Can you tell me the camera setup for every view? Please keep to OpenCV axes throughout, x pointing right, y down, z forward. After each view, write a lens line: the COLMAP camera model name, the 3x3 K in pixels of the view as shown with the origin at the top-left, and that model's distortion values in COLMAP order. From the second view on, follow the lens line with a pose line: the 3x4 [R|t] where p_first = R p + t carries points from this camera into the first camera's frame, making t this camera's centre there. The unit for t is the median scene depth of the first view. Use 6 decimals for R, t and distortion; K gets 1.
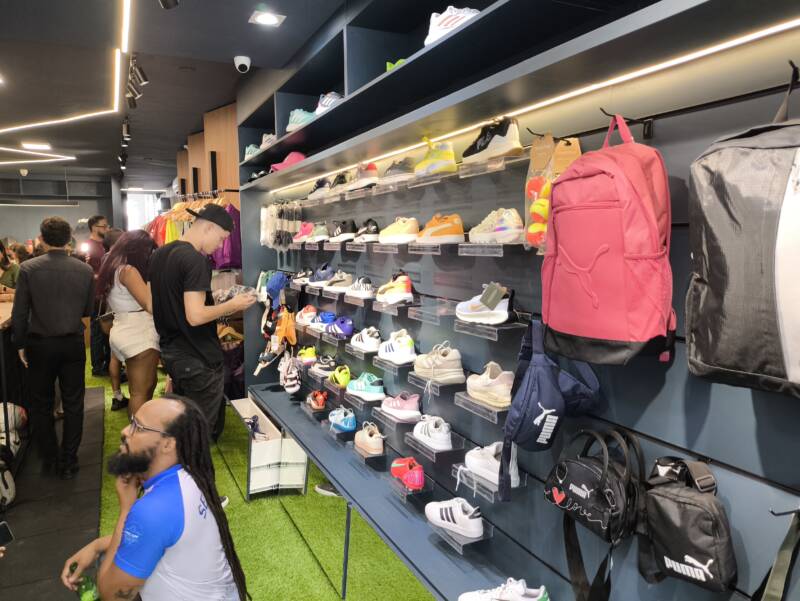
lens RADIAL K [[584.0, 0, 400.0], [0, 584.0, 300.5], [0, 0, 1]] dist [0.067807, -0.069487]
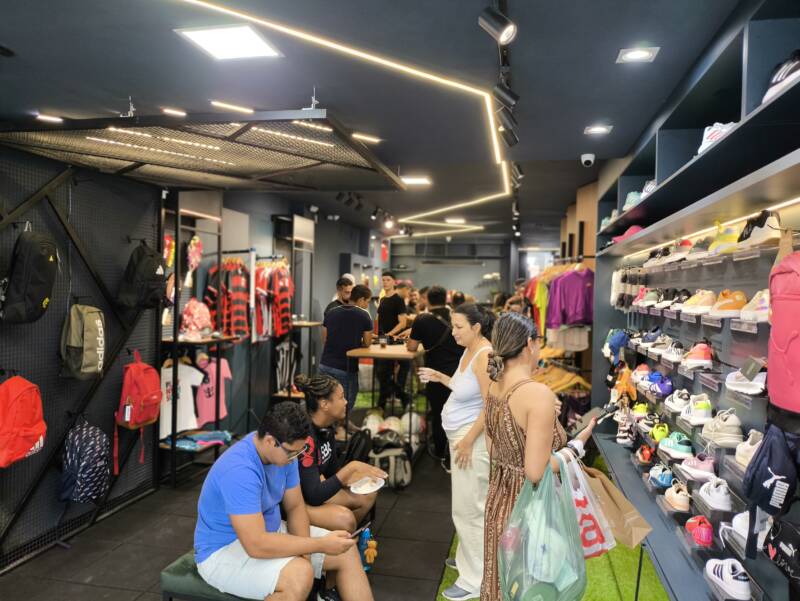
lens RADIAL K [[584.0, 0, 400.0], [0, 584.0, 300.5], [0, 0, 1]] dist [0.067807, -0.069487]
pose [[0.795101, 0.032566, -0.605602, 0.184048], [-0.085492, 0.994605, -0.058759, -0.007778], [0.600421, 0.098494, 0.793595, -0.178904]]
